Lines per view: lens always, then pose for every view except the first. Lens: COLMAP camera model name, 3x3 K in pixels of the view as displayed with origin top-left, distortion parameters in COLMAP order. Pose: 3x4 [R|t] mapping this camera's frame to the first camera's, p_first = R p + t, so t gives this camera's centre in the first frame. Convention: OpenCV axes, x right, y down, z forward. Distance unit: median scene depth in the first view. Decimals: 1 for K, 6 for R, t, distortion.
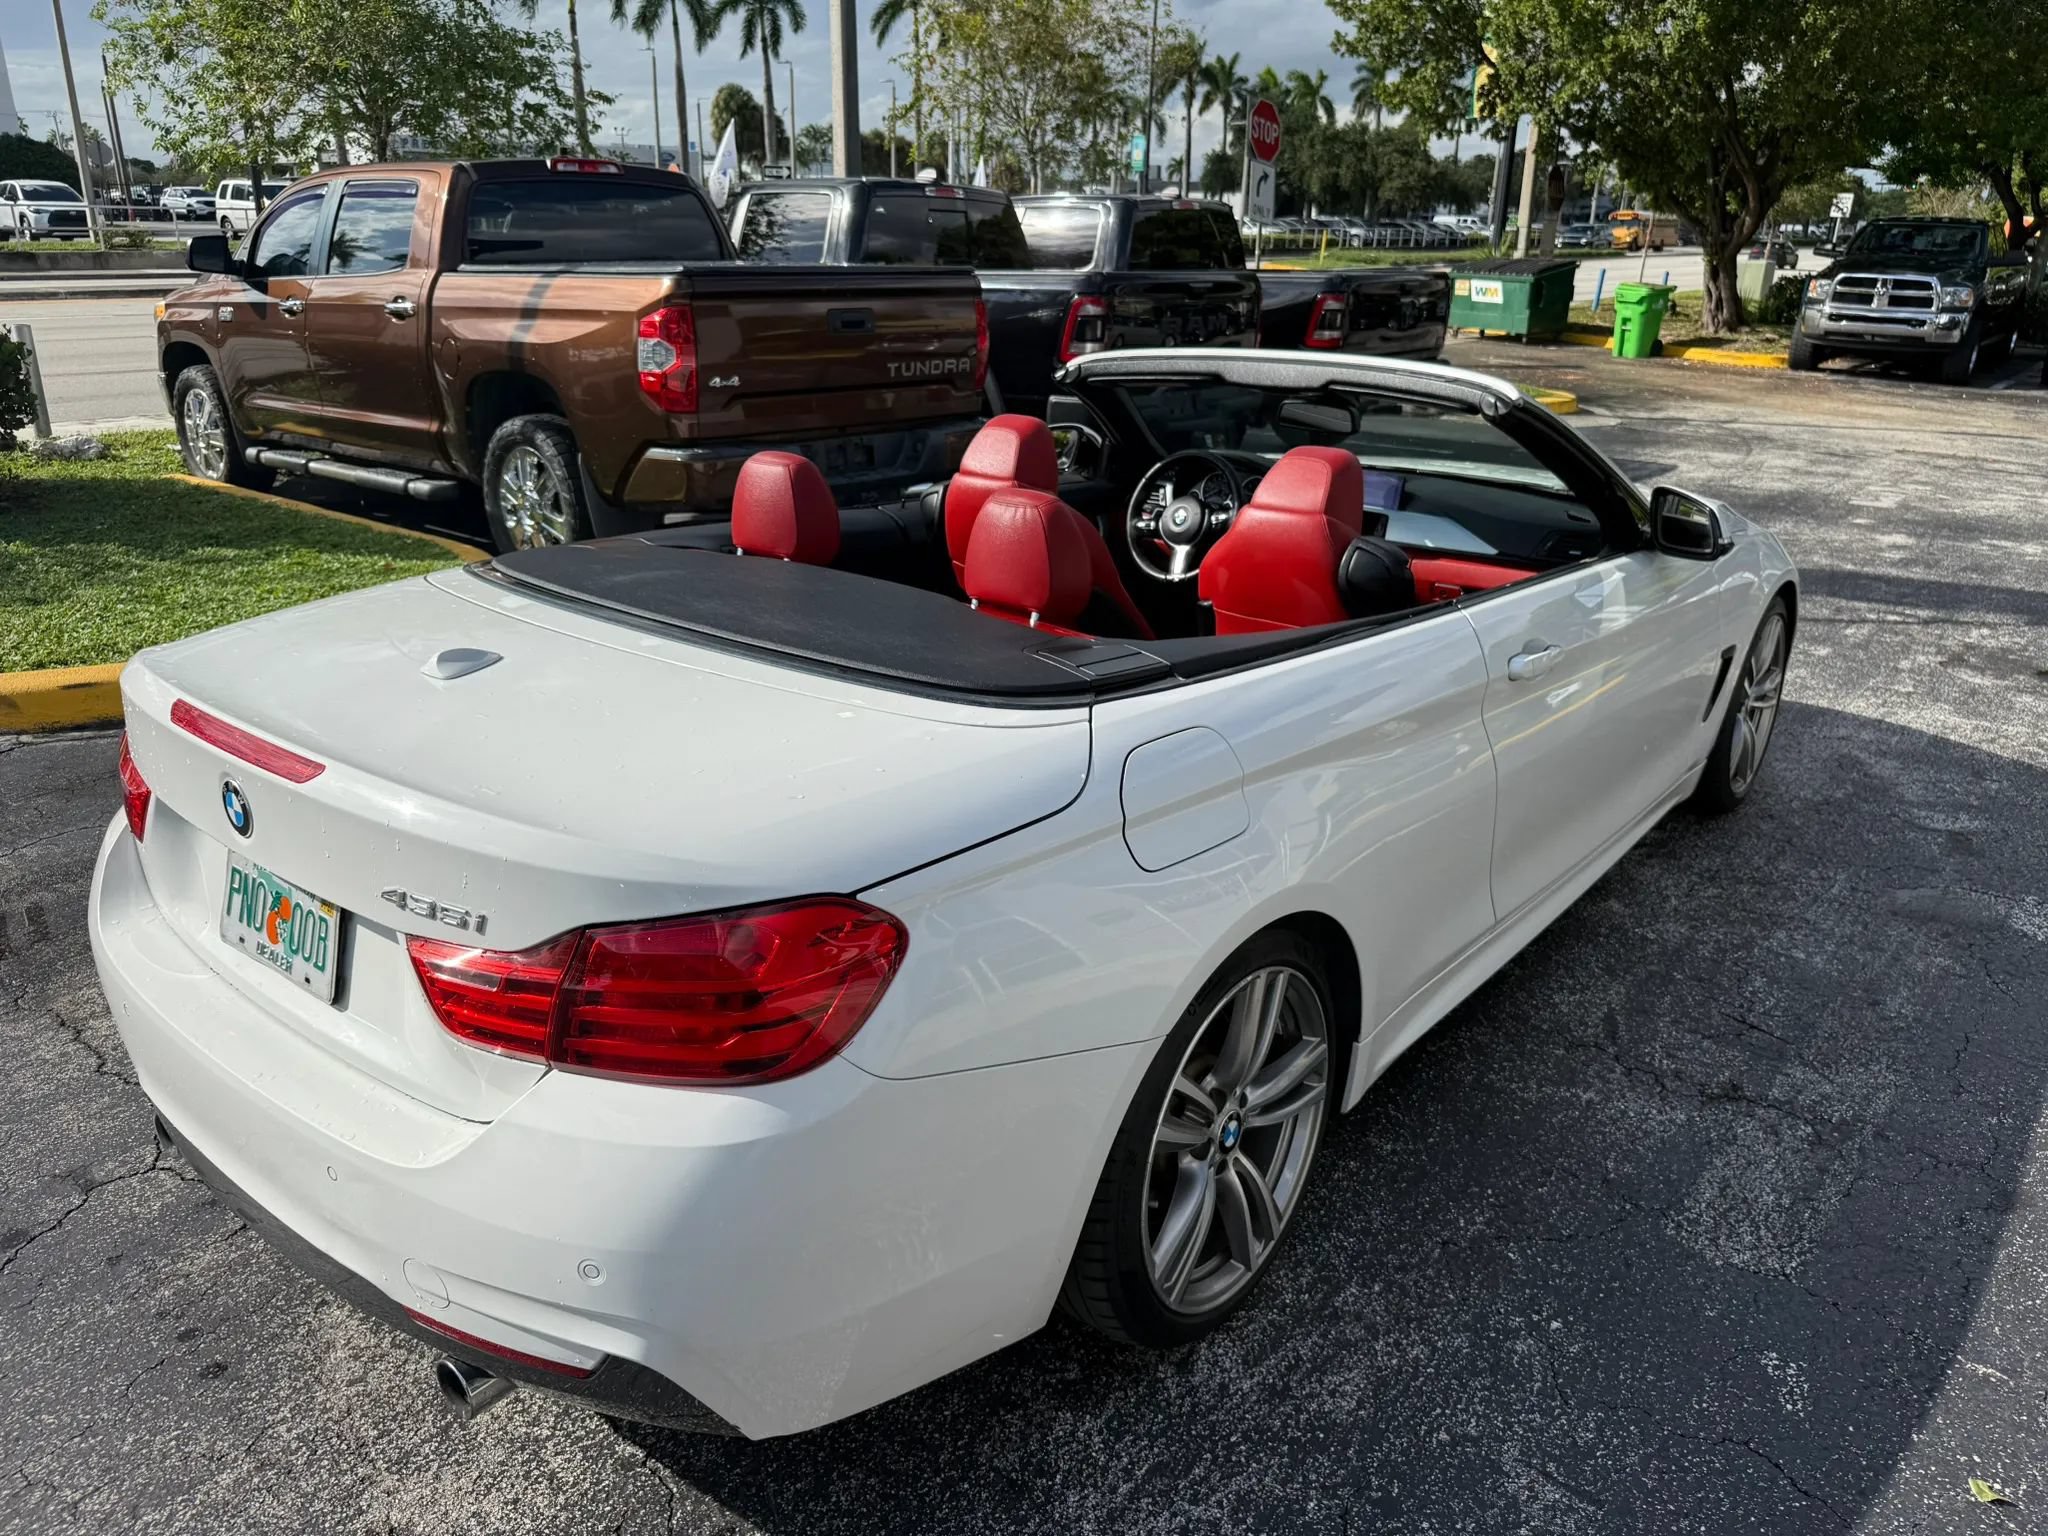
lens RADIAL K [[1467.3, 0, 1024.0], [0, 1467.3, 768.0], [0, 0, 1]] dist [-0.007948, -0.001997]
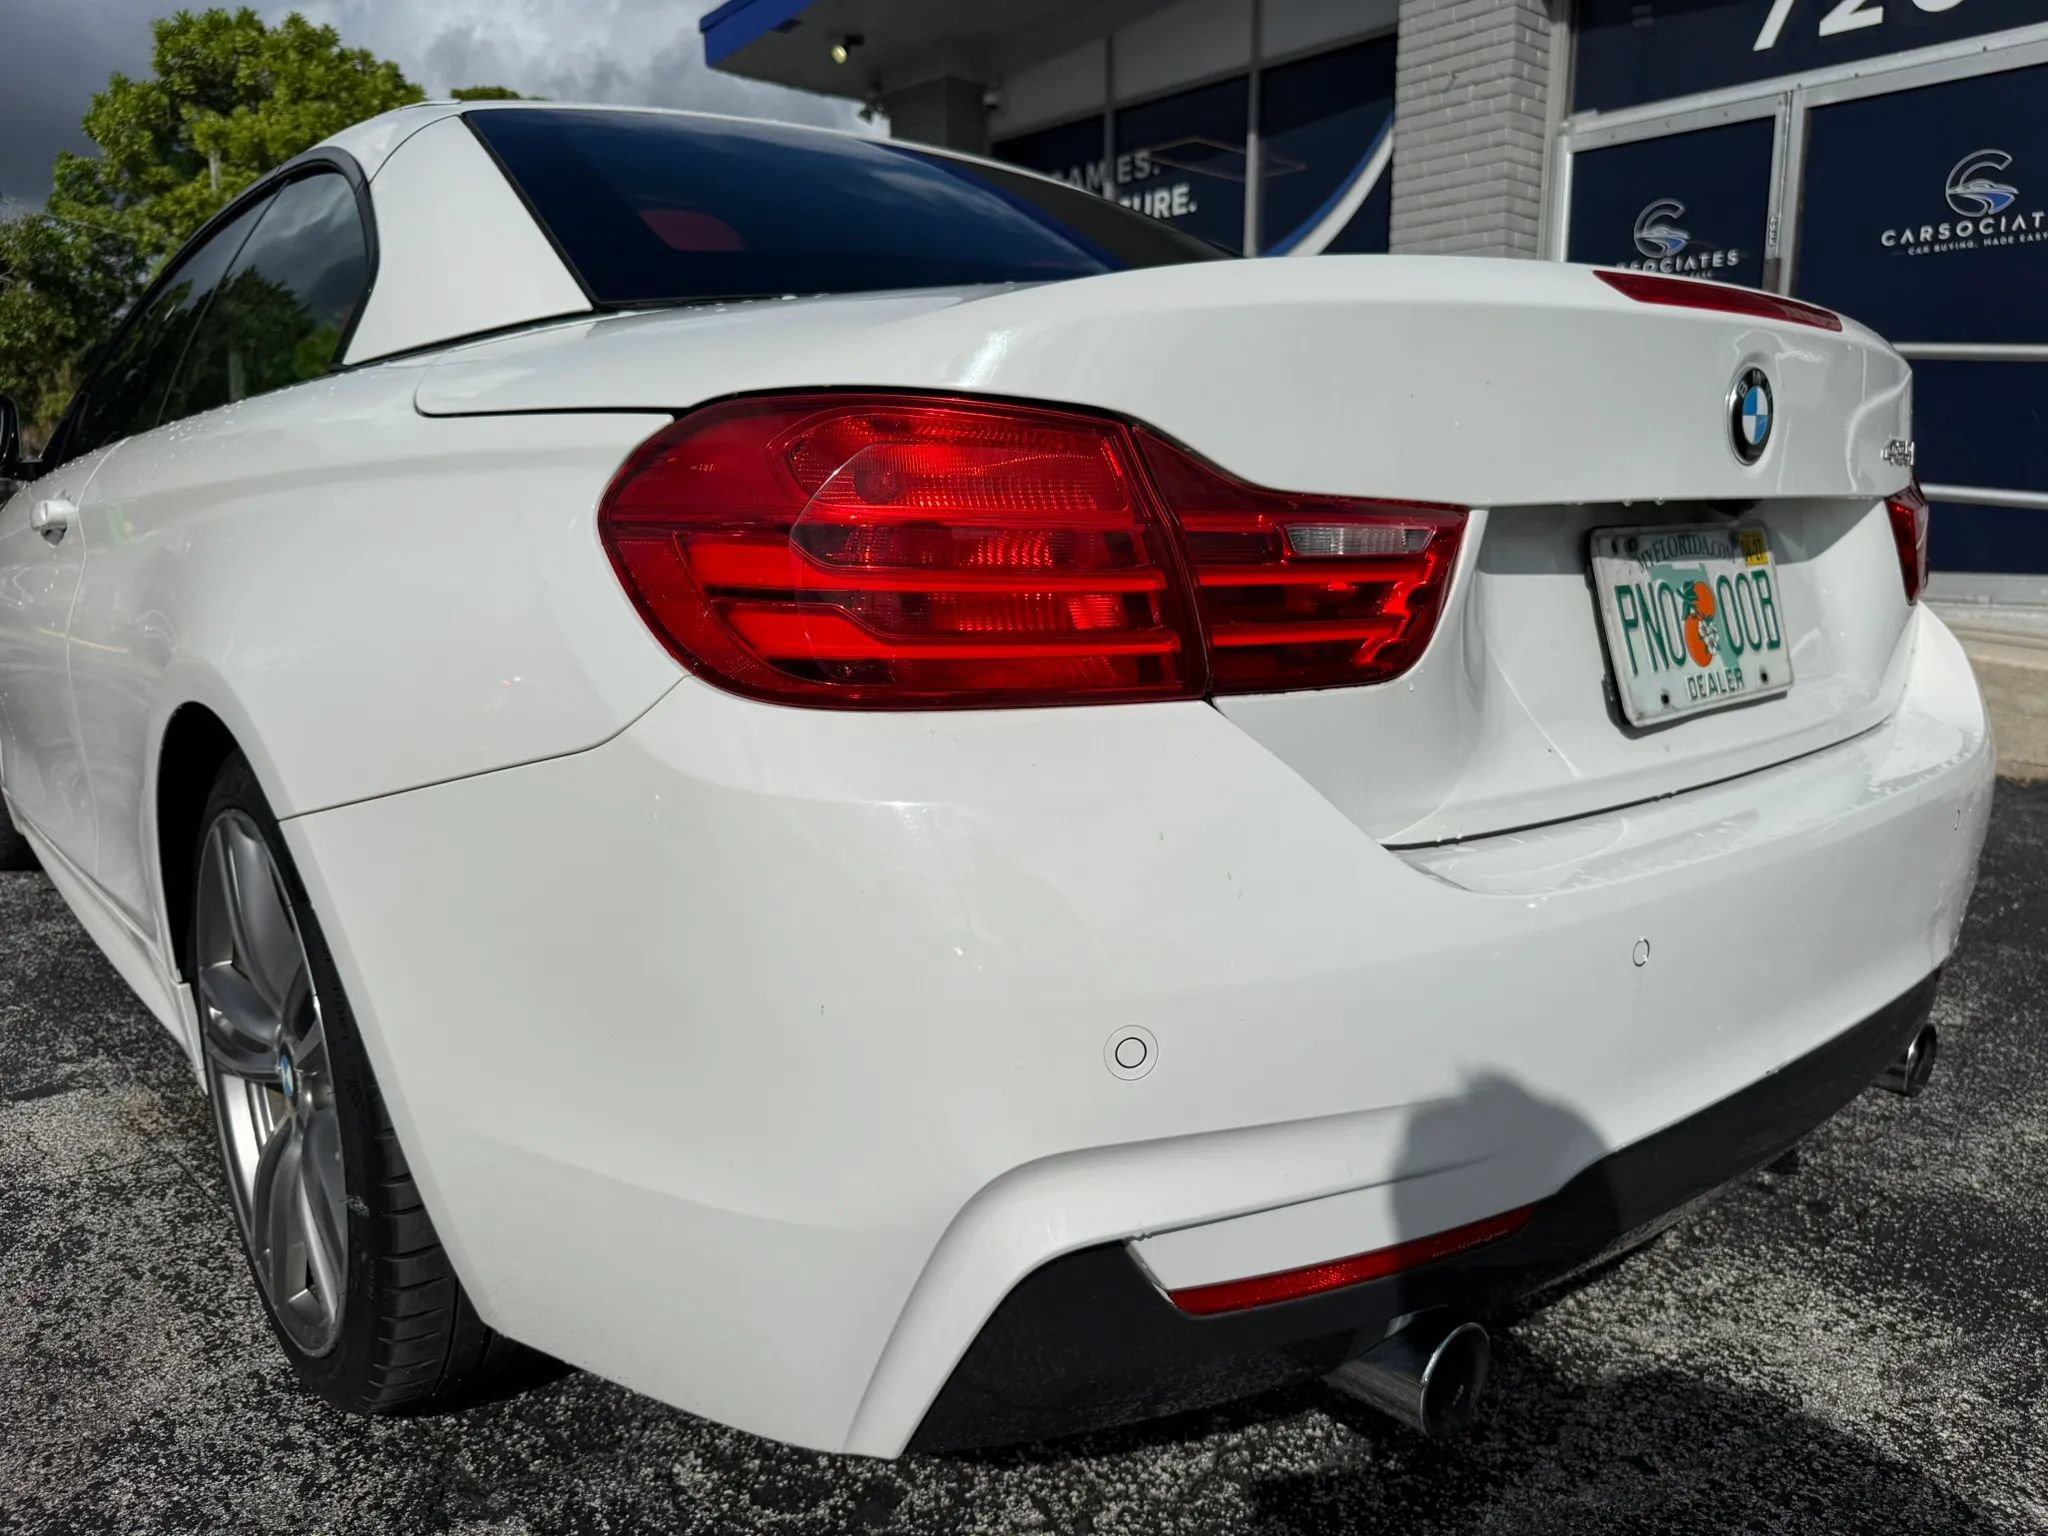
lens RADIAL K [[1477.2, 0, 1008.8], [0, 1477.2, 775.2], [0, 0, 1]] dist [-0.010373, 0.003324]
pose [[0.184030, -0.188518, 0.964673, -0.716335], [0.346725, 0.930797, 0.115753, -0.007824], [-0.919736, 0.313174, 0.236658, 0.688398]]
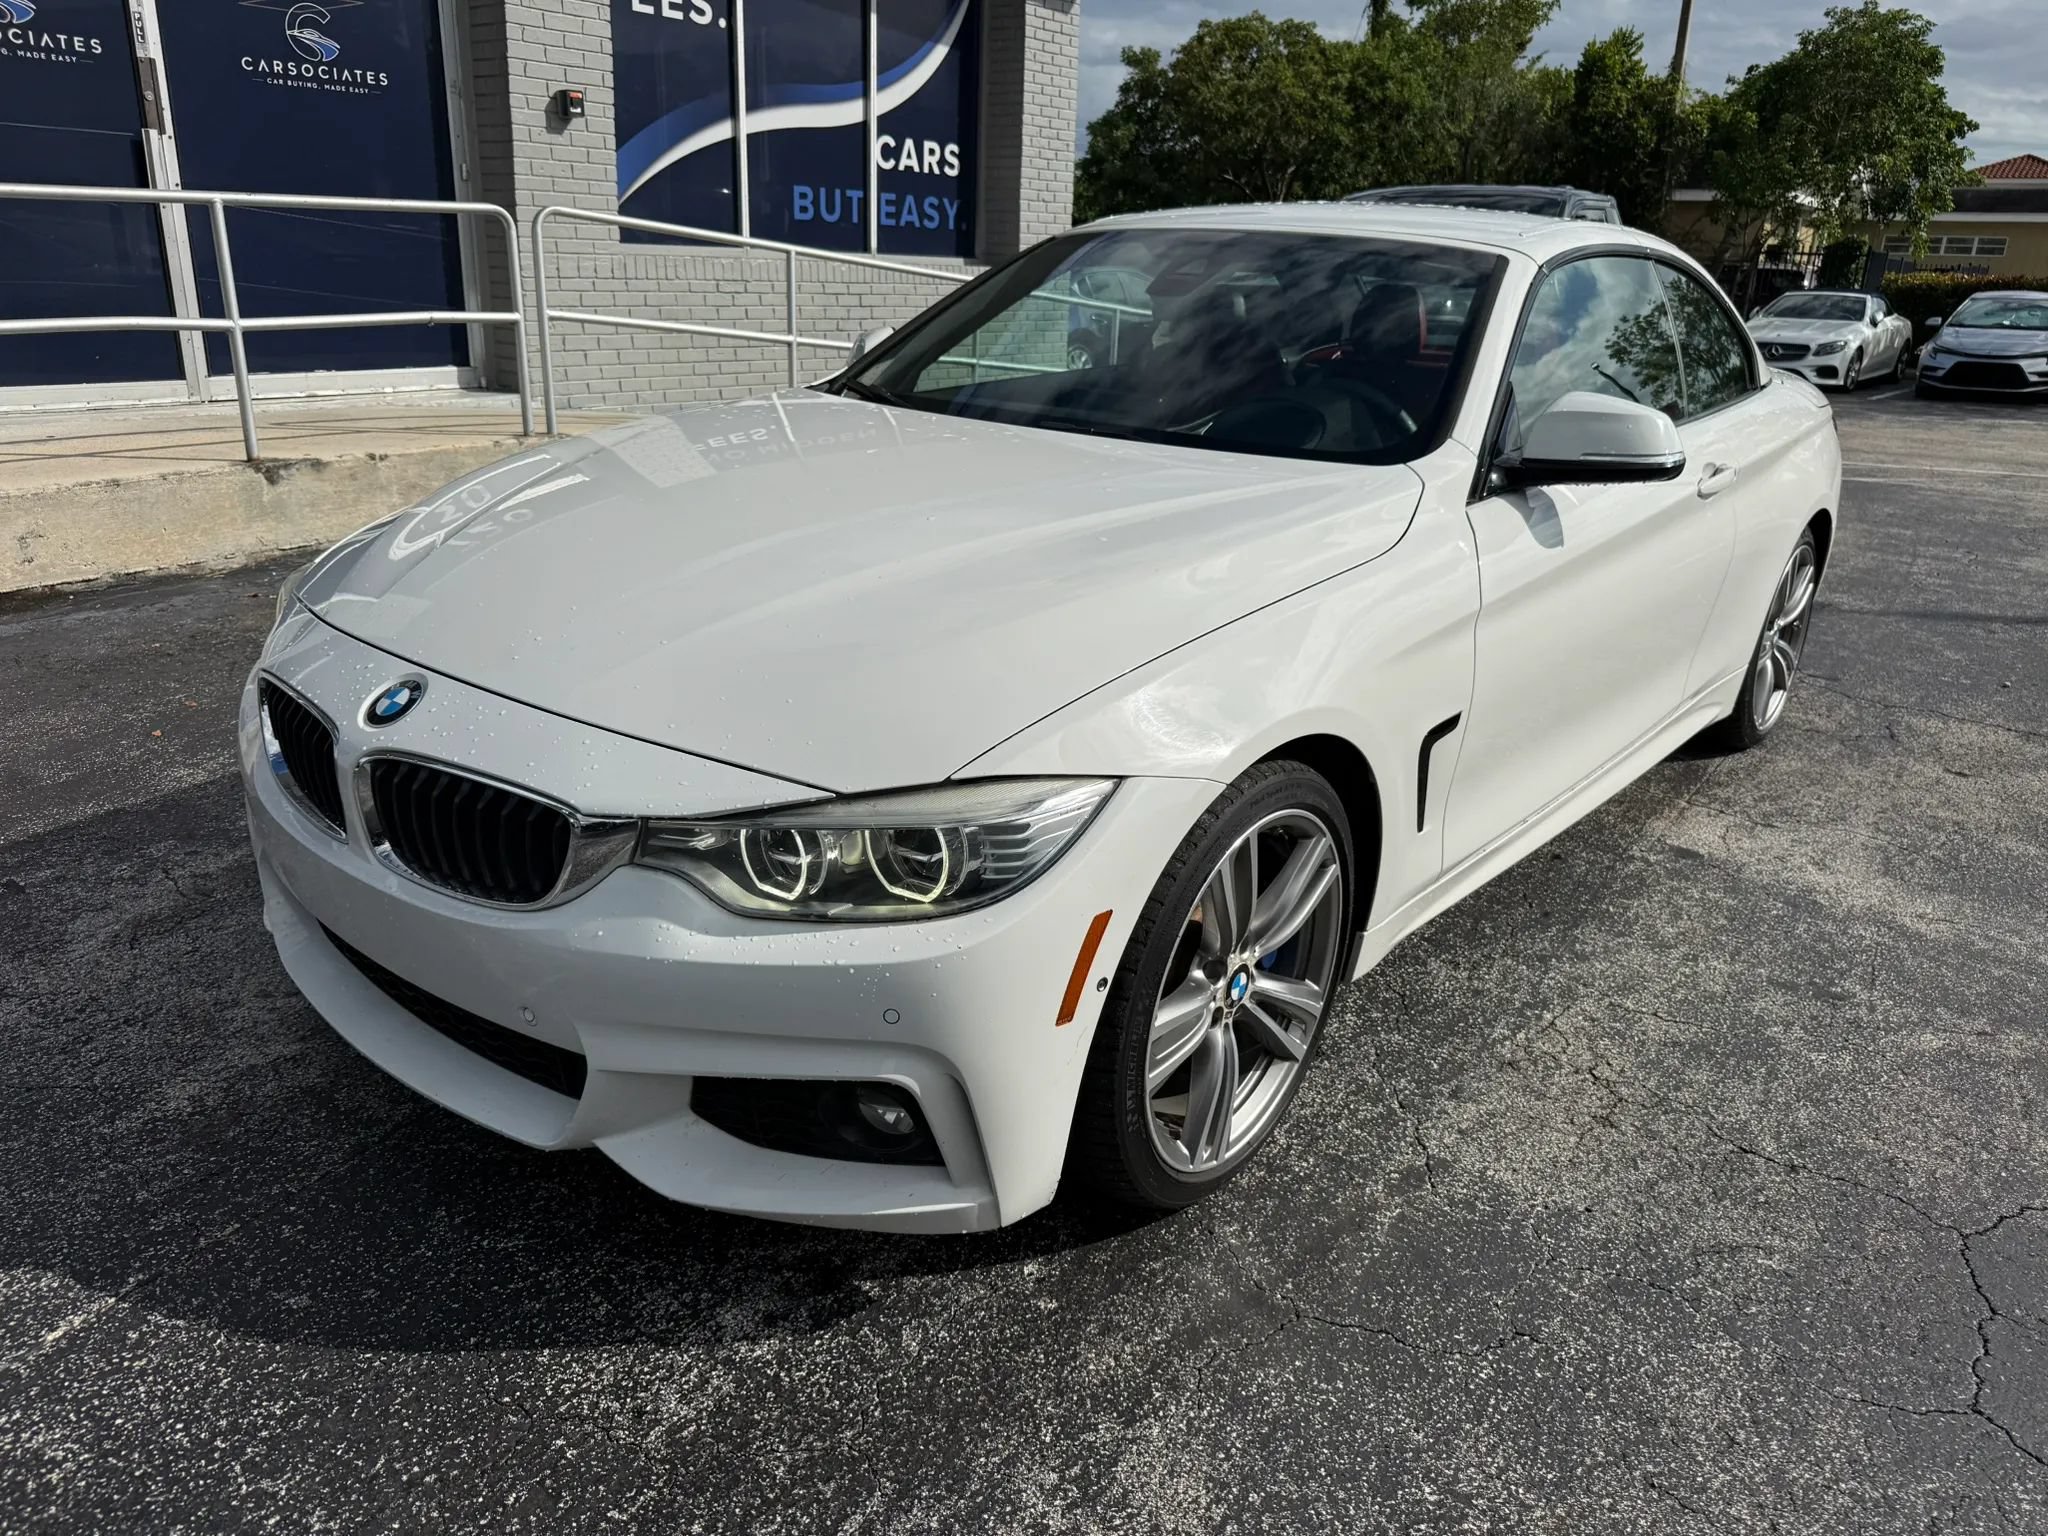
lens RADIAL K [[1489.9, 0, 1029.9], [0, 1489.9, 751.9], [0, 0, 1]] dist [0.006321, -0.008785]
pose [[-0.998626, -0.045711, -0.025617, 0.382097], [-0.051644, 0.775866, 0.628780, -0.687620], [-0.008867, 0.629240, -0.777161, 2.167591]]
